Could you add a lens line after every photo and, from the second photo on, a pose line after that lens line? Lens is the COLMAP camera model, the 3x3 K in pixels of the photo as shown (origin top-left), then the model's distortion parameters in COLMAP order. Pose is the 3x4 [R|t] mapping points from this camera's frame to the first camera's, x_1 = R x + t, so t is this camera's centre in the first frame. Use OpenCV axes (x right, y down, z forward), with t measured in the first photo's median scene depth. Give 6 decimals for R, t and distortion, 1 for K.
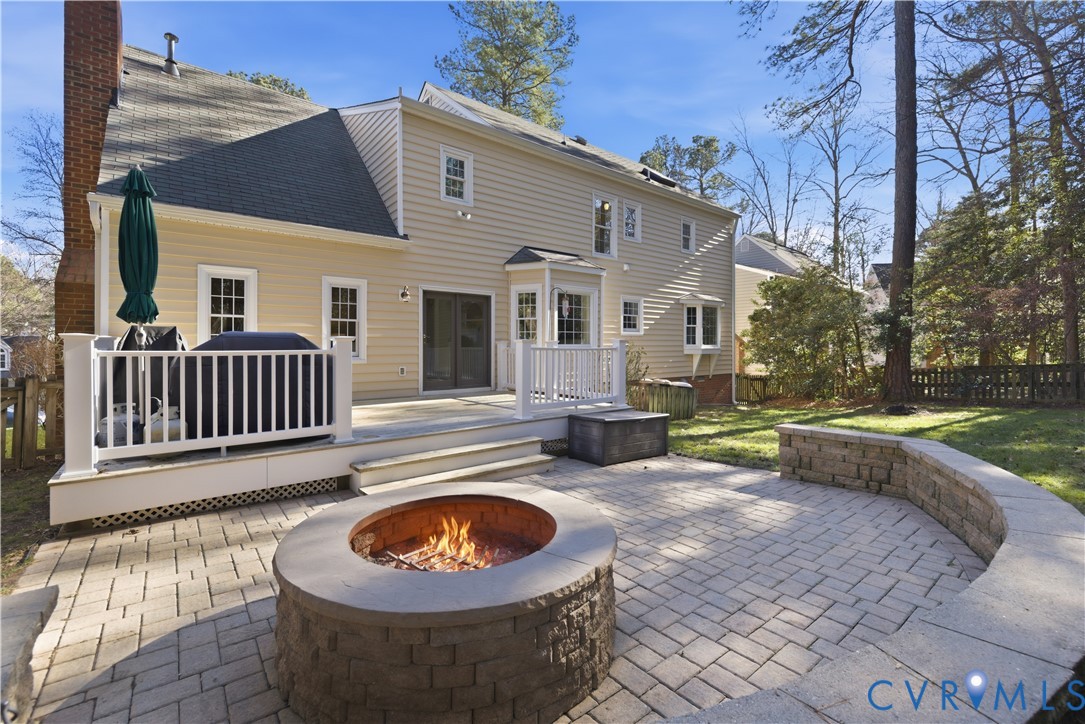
lens RADIAL K [[470.1, 0, 540.7], [0, 470.1, 358.7], [0, 0, 1]] dist [0.009334, 0.000017]
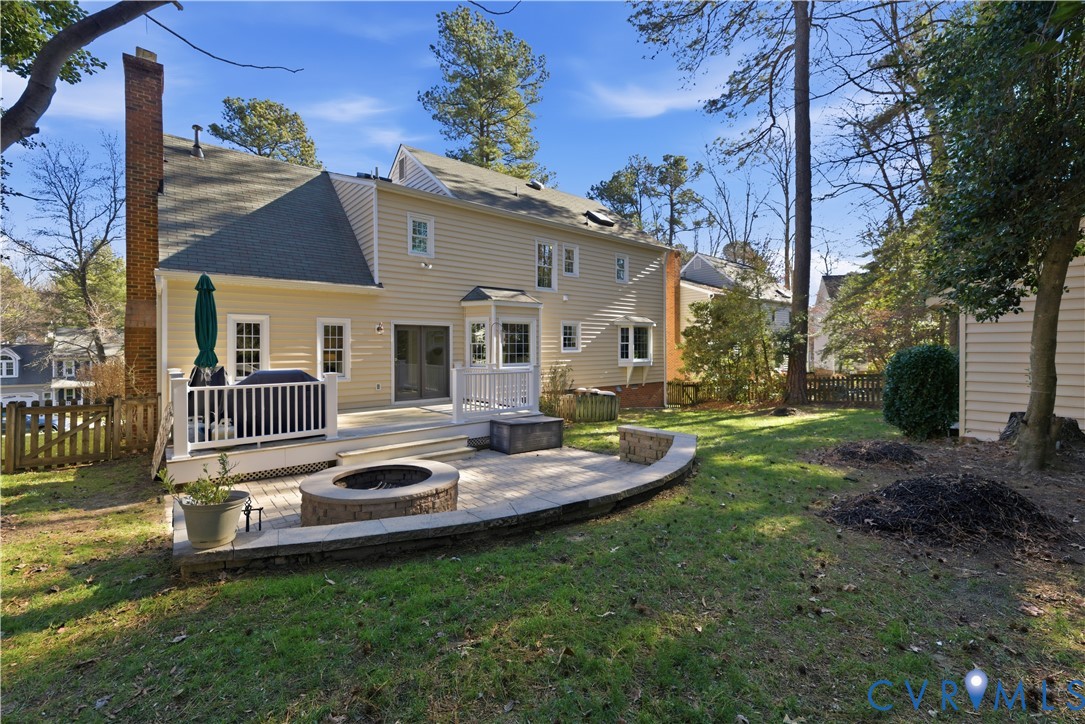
lens RADIAL K [[470.1, 0, 543.5], [0, 470.1, 359.2], [0, 0, 1]] dist [0.009334, 0.000017]
pose [[0.999843, -0.005428, 0.016891, 0.130759], [0.005416, 0.999985, 0.000796, -0.043787], [-0.016895, -0.000705, 0.999857, -0.291866]]
